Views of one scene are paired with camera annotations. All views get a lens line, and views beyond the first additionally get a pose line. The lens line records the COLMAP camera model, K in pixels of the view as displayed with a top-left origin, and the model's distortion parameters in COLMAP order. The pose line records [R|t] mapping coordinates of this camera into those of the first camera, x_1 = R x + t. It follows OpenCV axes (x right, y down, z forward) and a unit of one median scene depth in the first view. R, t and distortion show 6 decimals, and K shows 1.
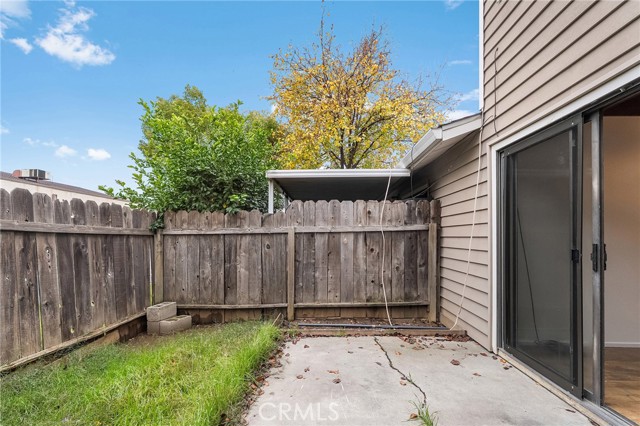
lens RADIAL K [[295.0, 0, 320.0], [0, 295.0, 231.7], [0, 0, 1]] dist [-0.001053, 0.000039]
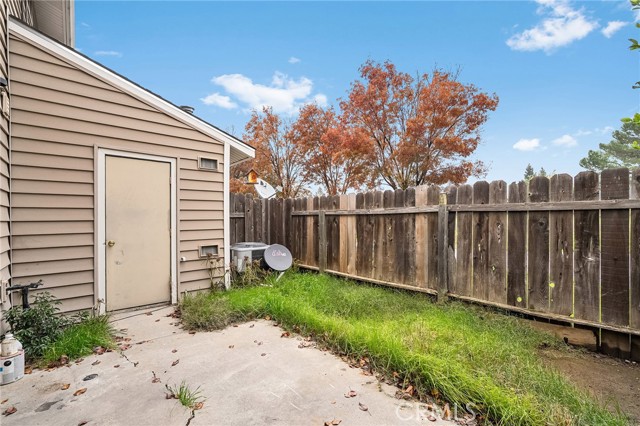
lens RADIAL K [[283.8, 0, 319.1], [0, 283.8, 217.1], [0, 0, 1]] dist [-0.001521, 0.000033]
pose [[-0.739878, 0.000454, -0.672741, 0.287560], [0.024441, 0.999358, -0.026207, 0.025524], [0.672297, -0.035832, -0.739413, 0.871669]]
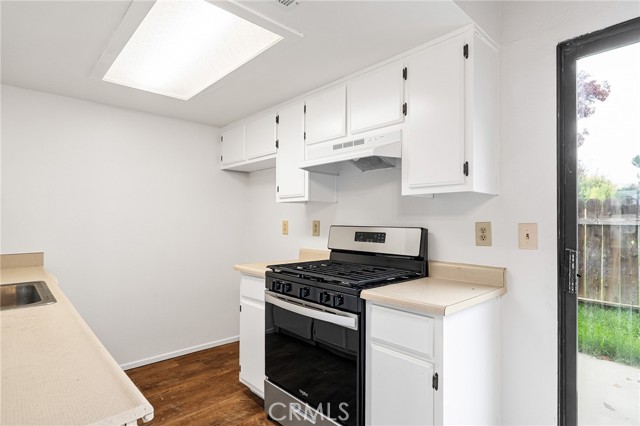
lens RADIAL K [[338.0, 0, 319.3], [0, 338.0, 216.4], [0, 0, 1]] dist [-0.000042, 0.000082]
pose [[-0.712314, -0.013656, -0.701728, 0.836873], [0.007061, 0.999621, -0.026620, -0.013158], [0.701825, -0.023916, -0.711948, 0.355219]]
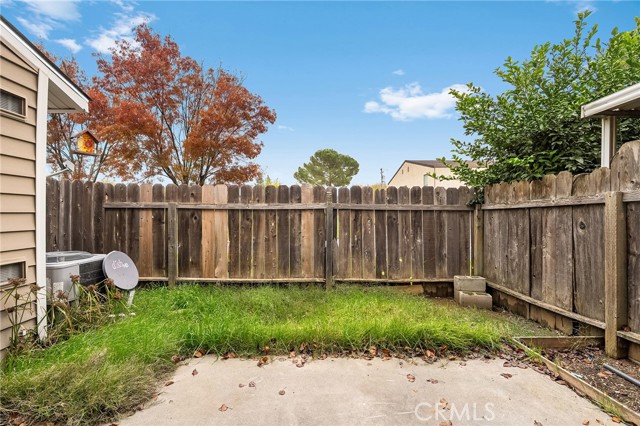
lens RADIAL K [[280.3, 0, 317.4], [0, 280.3, 214.9], [0, 0, 1]] dist [-0.008614, -0.000118]
pose [[0.033188, 0.001201, -0.999448, 0.412588], [0.022105, 0.999754, 0.001936, 0.013858], [0.999205, -0.022157, 0.033153, 0.414785]]
